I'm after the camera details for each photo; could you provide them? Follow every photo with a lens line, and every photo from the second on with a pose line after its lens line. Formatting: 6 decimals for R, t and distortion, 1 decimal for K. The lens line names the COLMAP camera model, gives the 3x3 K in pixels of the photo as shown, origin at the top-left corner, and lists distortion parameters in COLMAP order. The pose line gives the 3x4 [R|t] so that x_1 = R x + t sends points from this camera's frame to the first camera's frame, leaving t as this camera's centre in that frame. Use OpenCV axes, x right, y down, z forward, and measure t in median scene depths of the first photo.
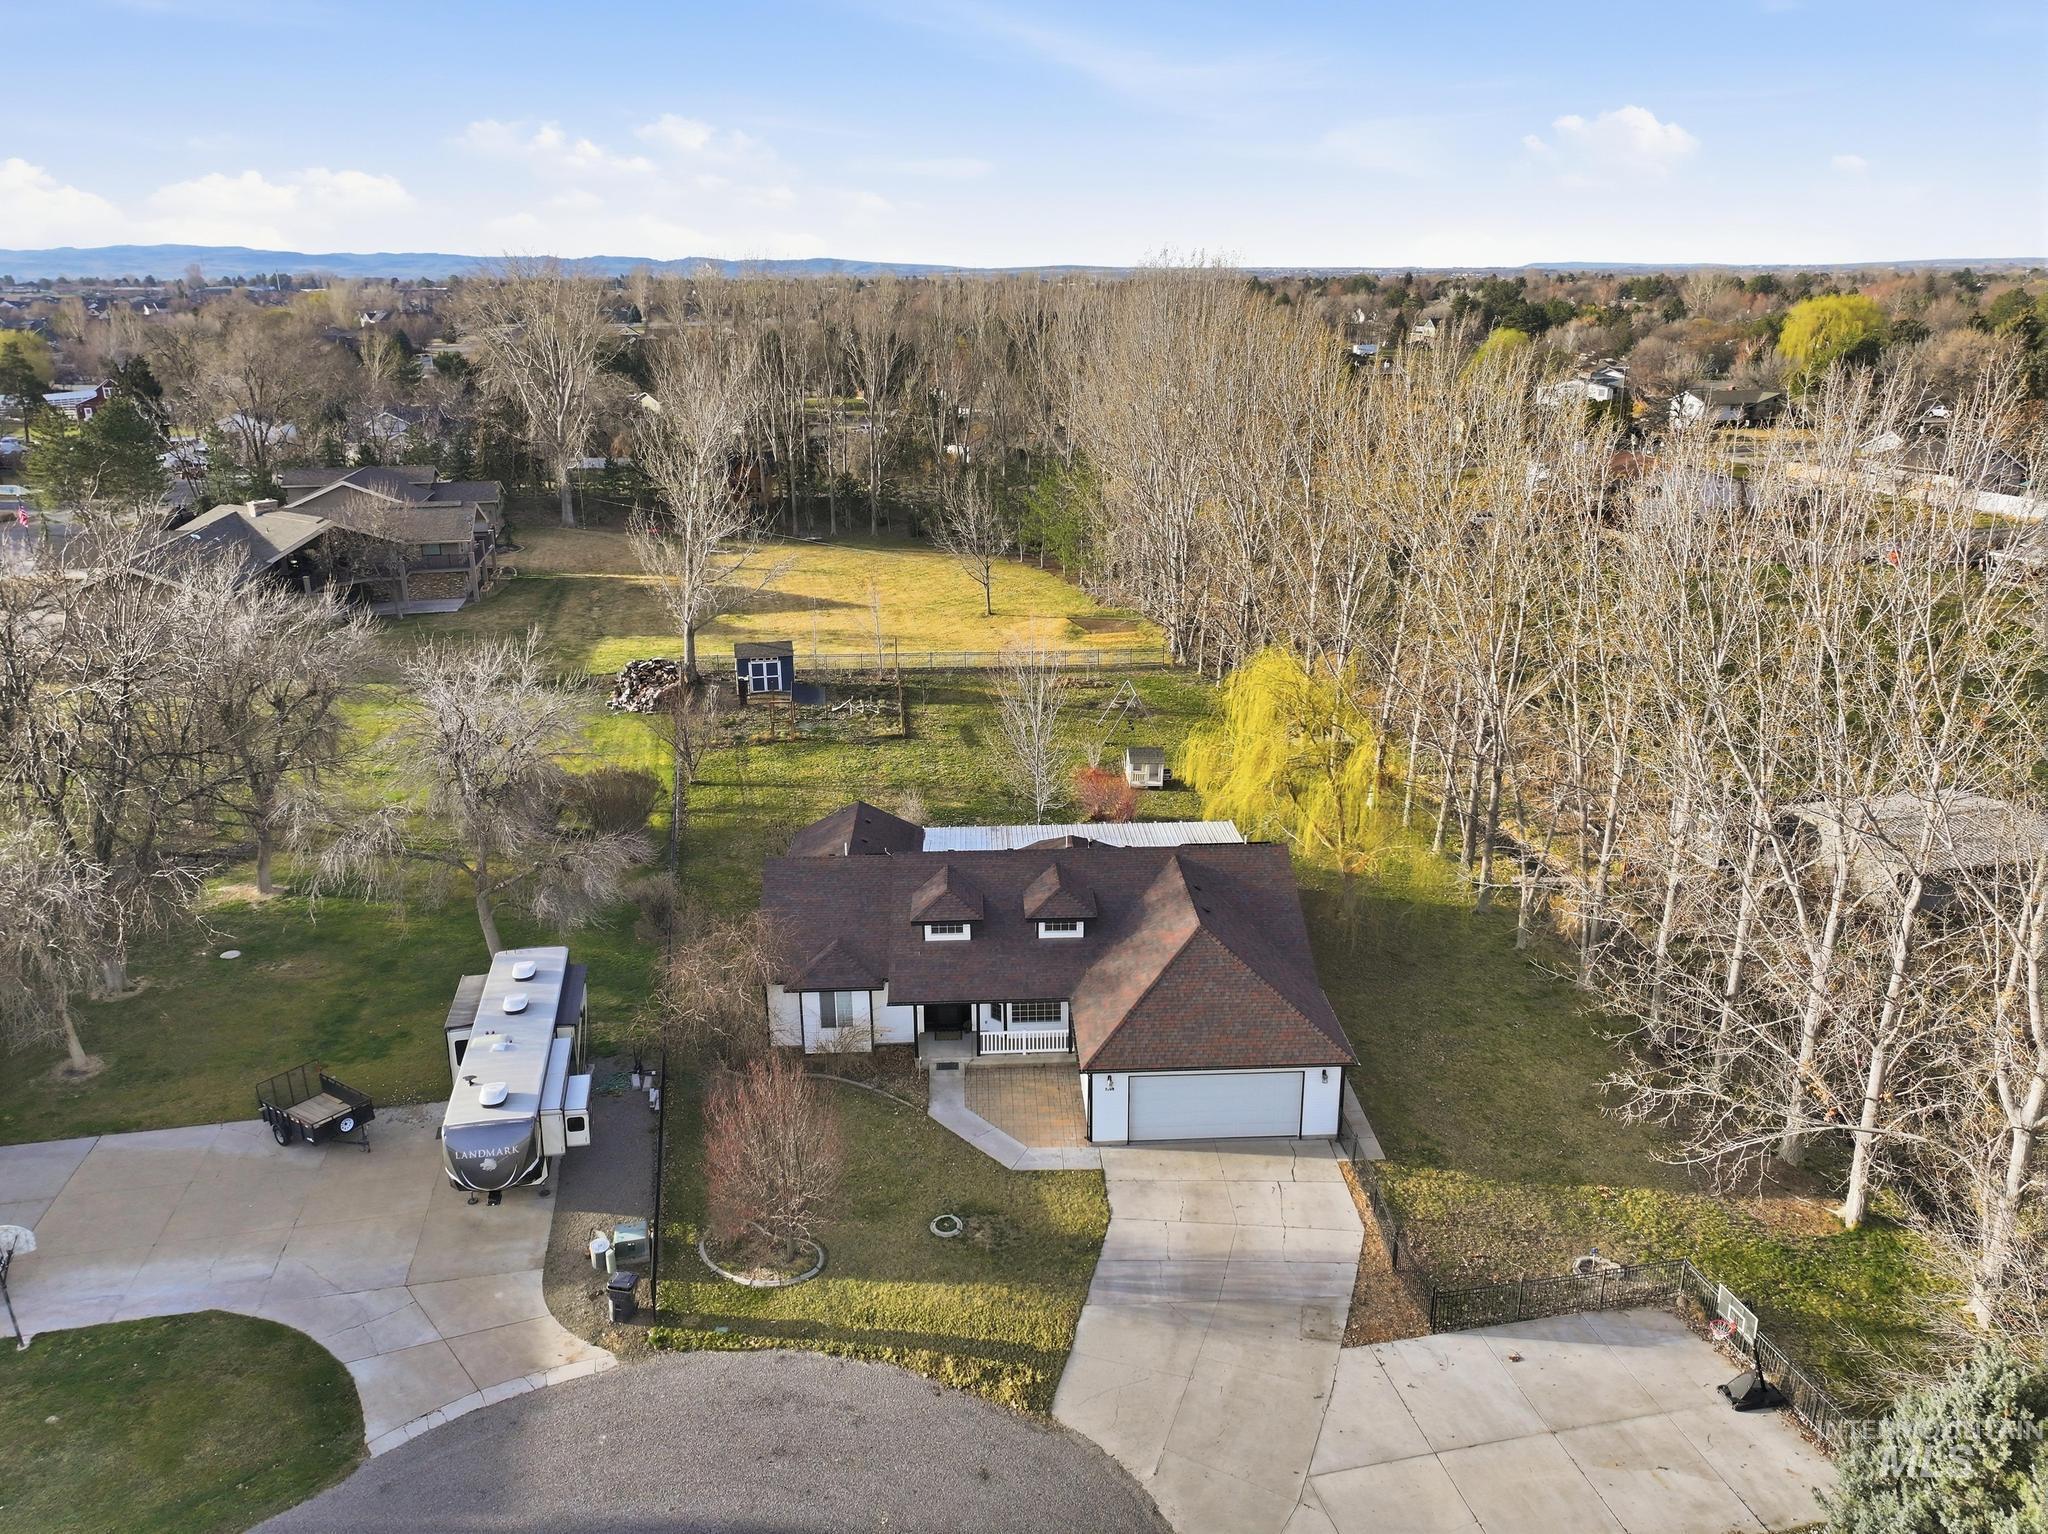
lens RADIAL K [[1444.6, 0, 1028.7], [0, 1444.6, 755.9], [0, 0, 1]] dist [-0.007958, 0.001398]
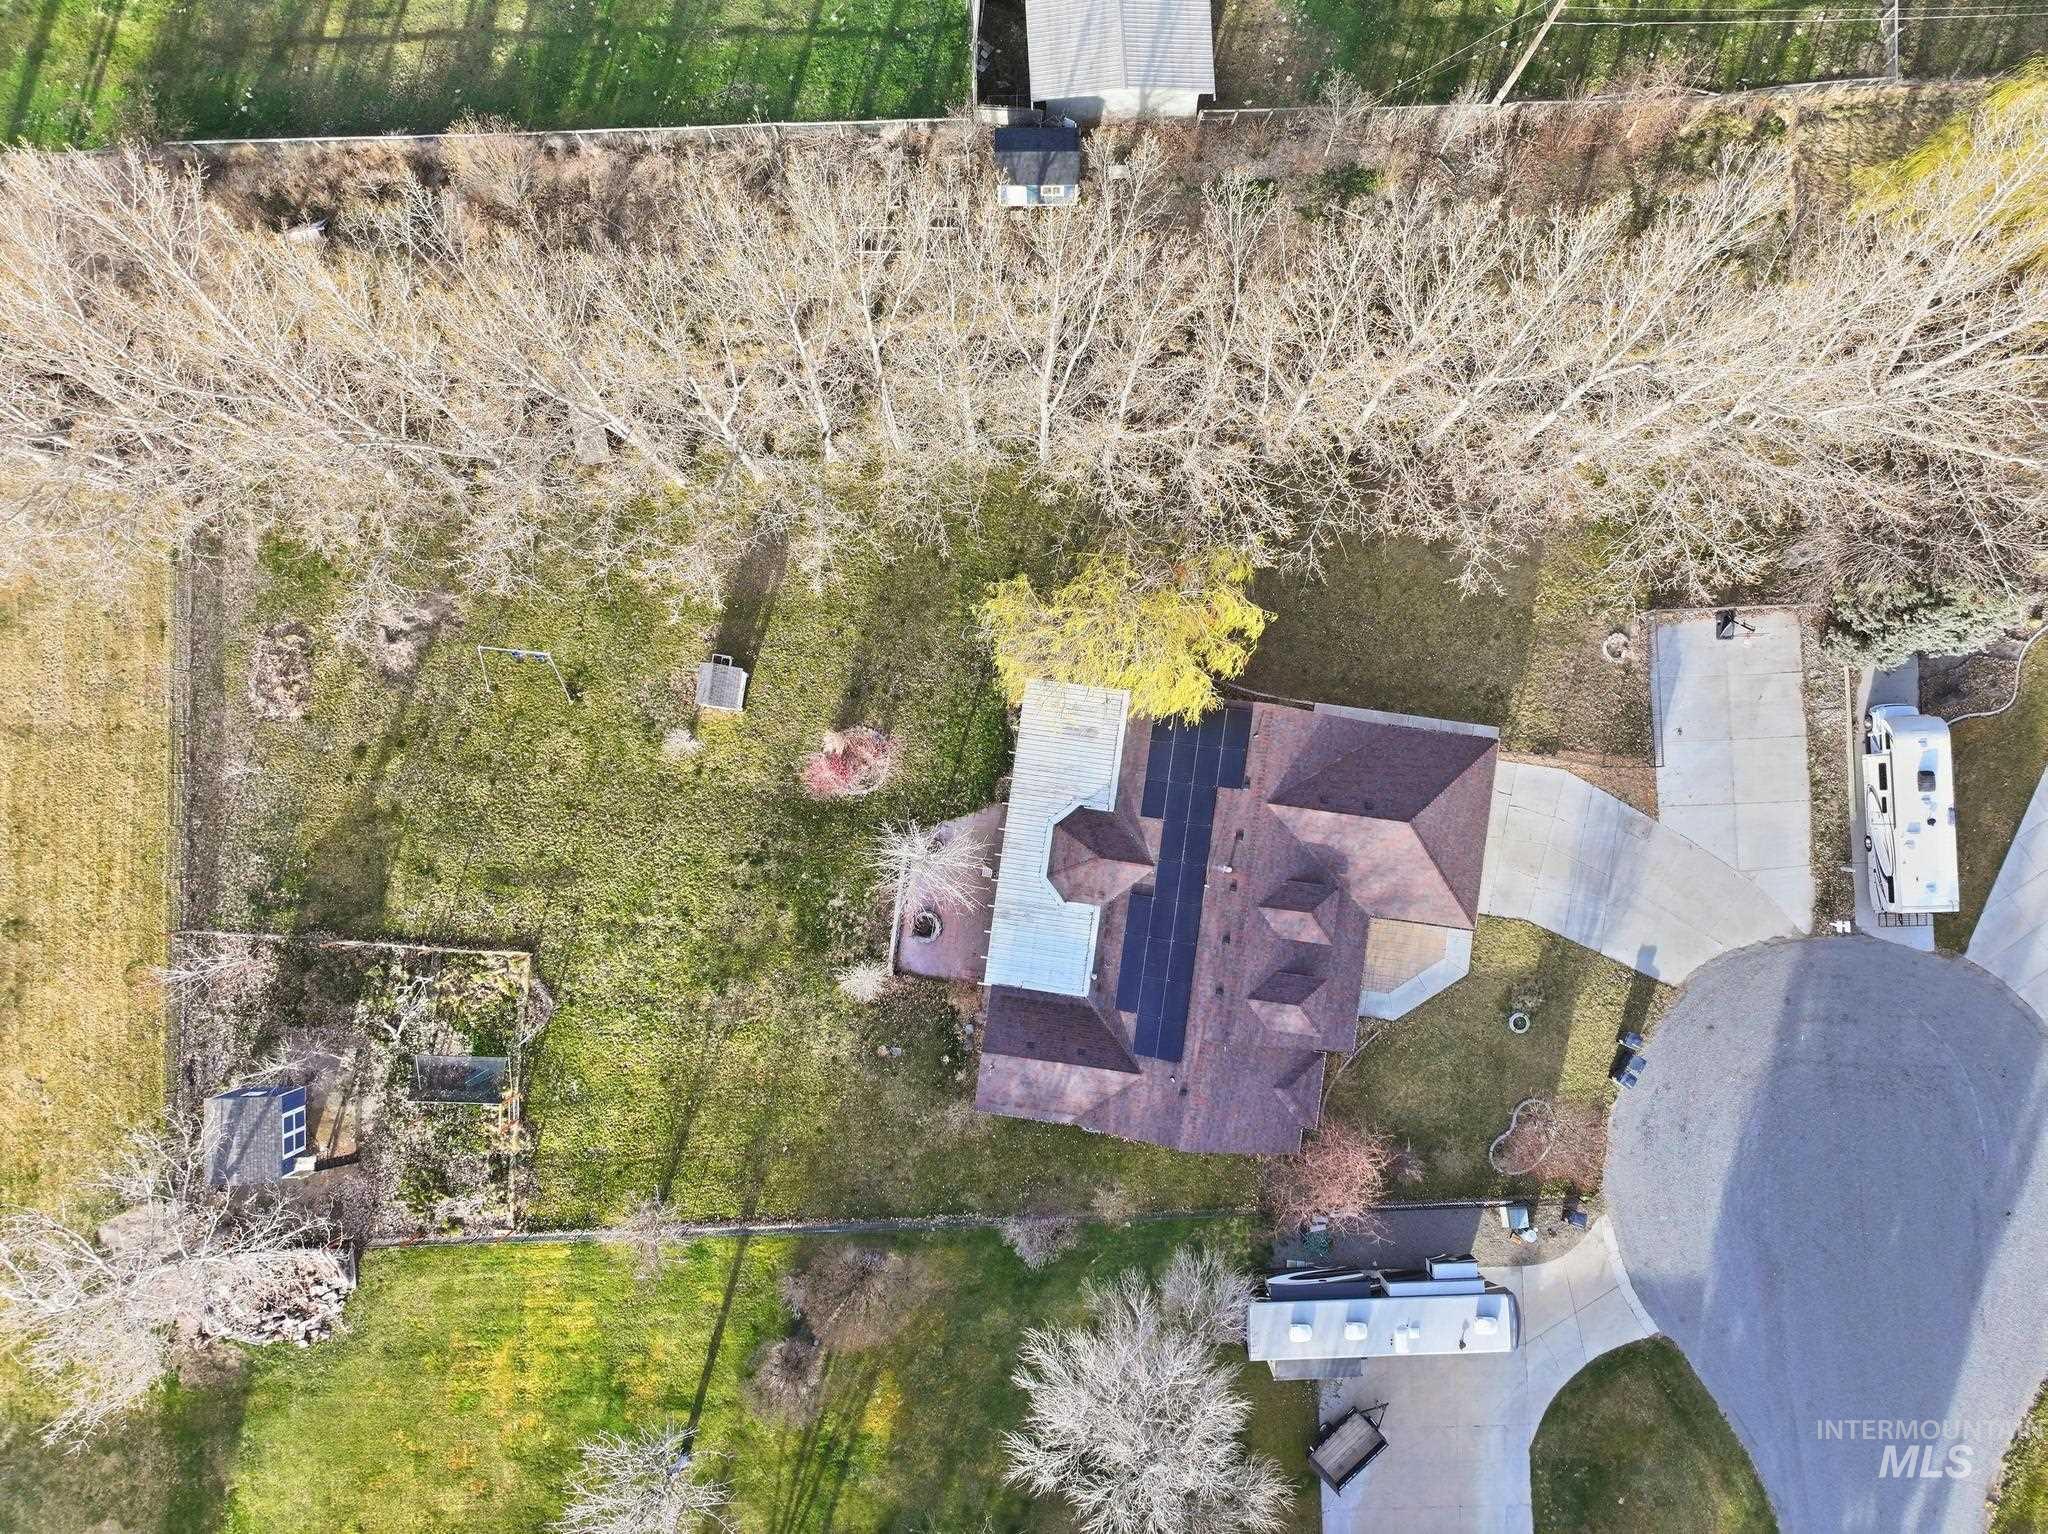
lens RADIAL K [[1444.6, 0, 1028.7], [0, 1444.6, 755.9], [0, 0, 1]] dist [-0.007958, 0.001398]
pose [[0.178309, -0.983182, 0.039477, 0.068390], [0.302184, 0.092897, 0.948712, -1.273047], [-0.936424, -0.157235, 0.313667, 0.959013]]
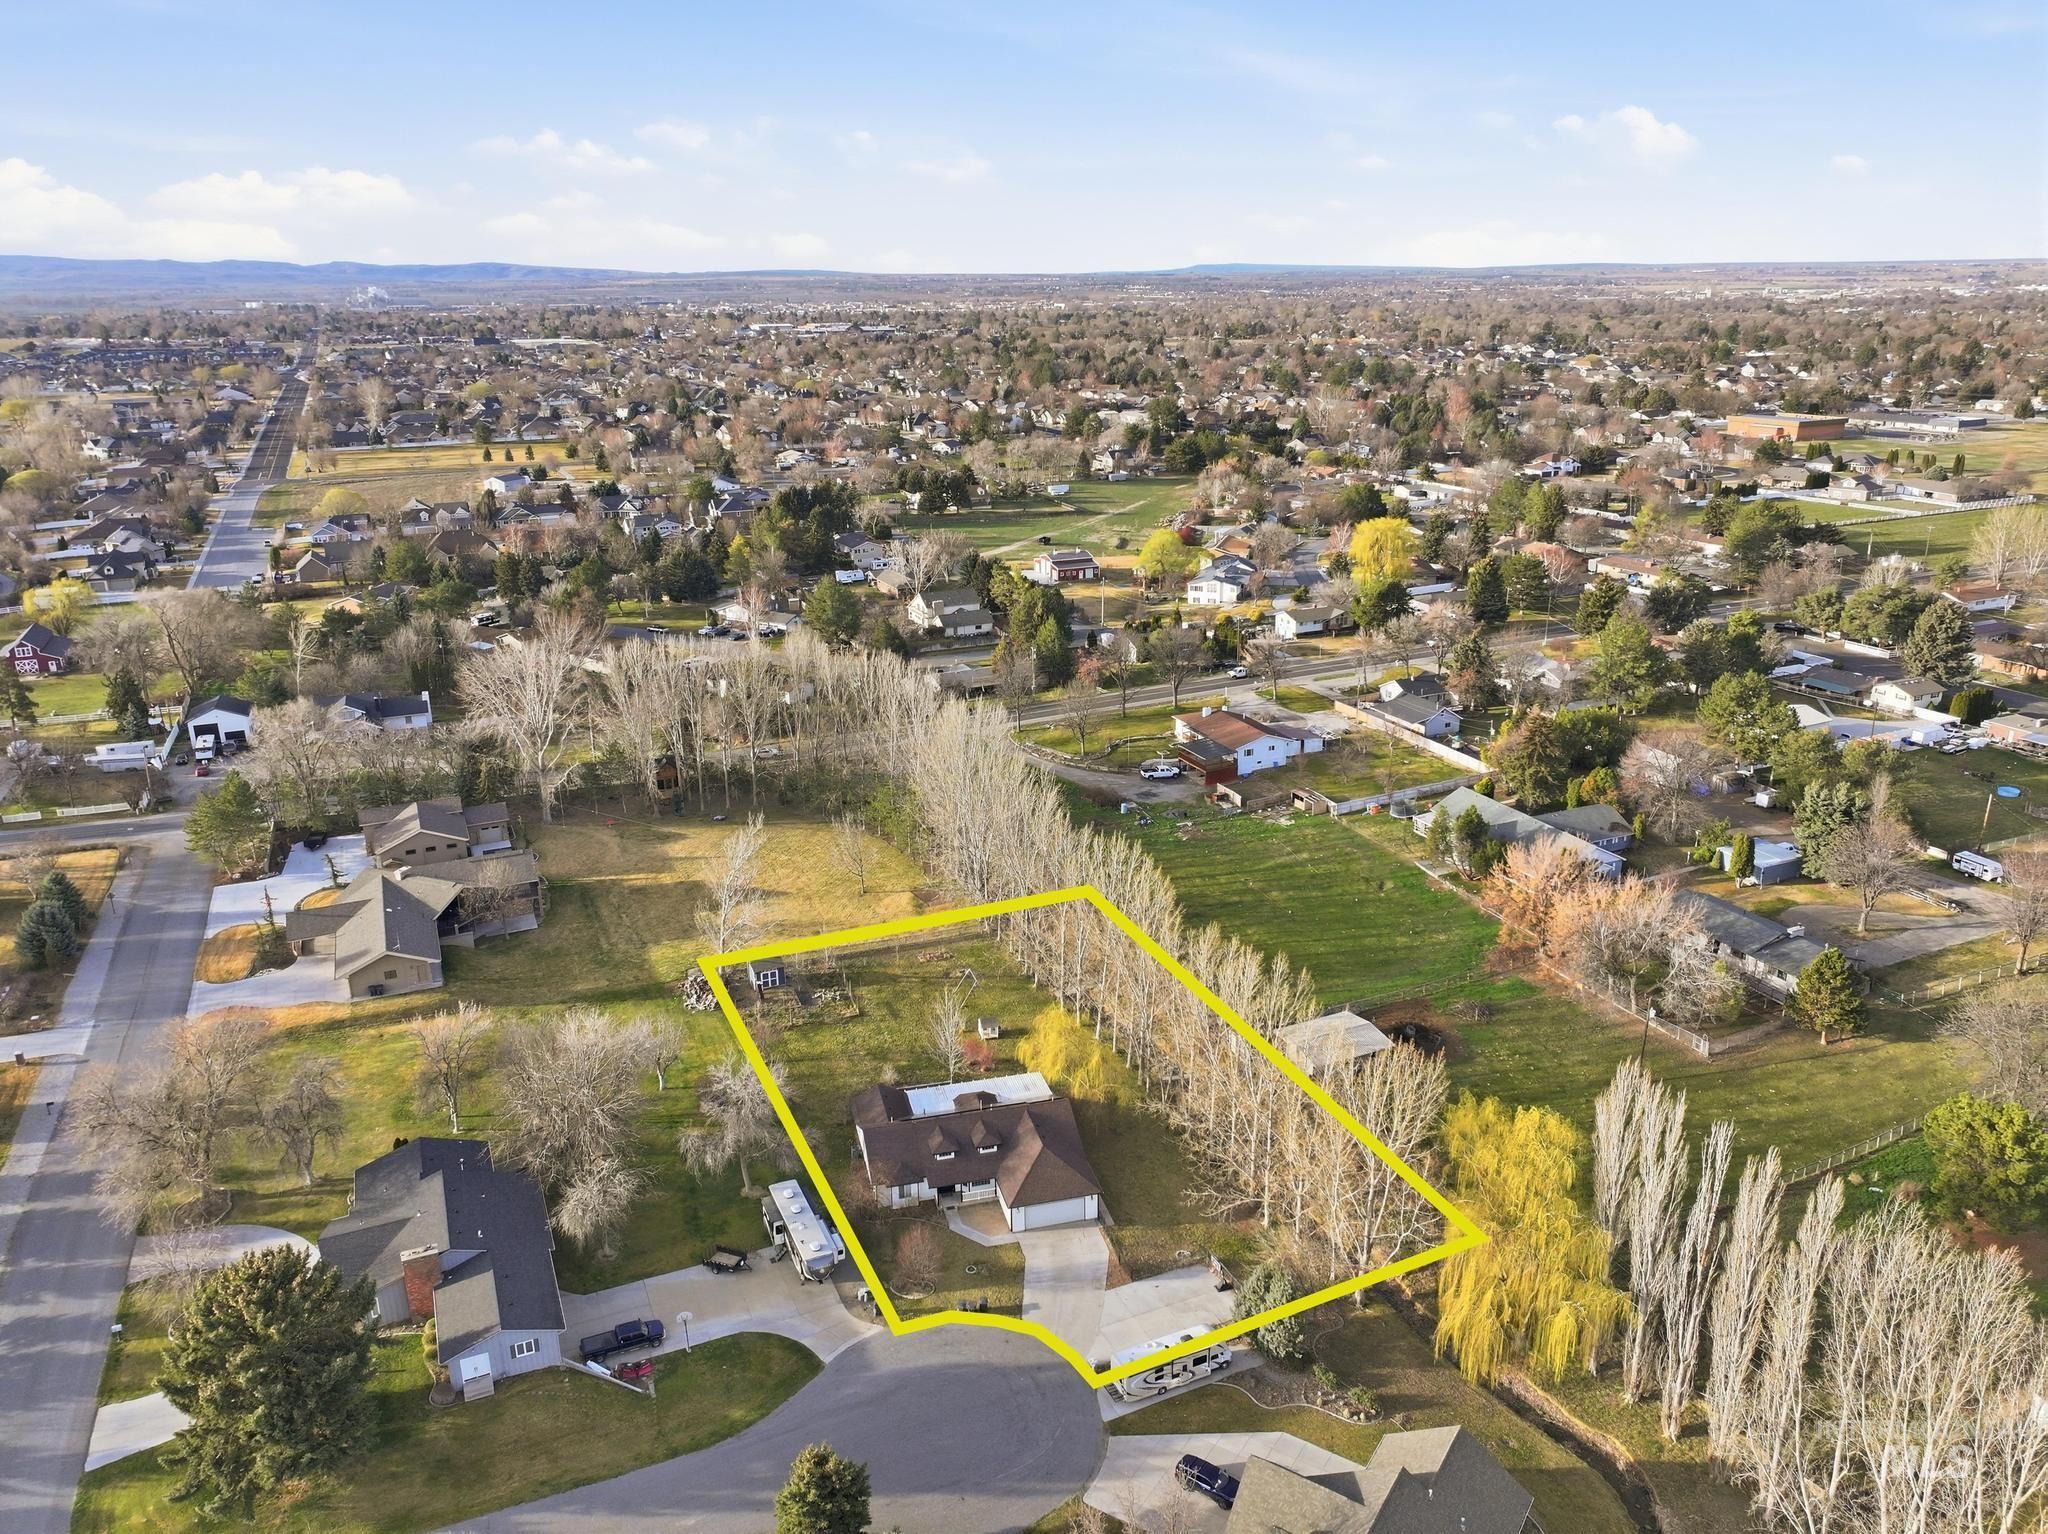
lens RADIAL K [[1444.6, 0, 1028.7], [0, 1444.6, 755.9], [0, 0, 1]] dist [-0.007958, 0.001398]
pose [[0.978349, -0.071045, 0.194384, -0.399163], [0.070794, 0.997457, 0.008246, -0.665355], [-0.194475, 0.005694, 0.980891, -1.732401]]
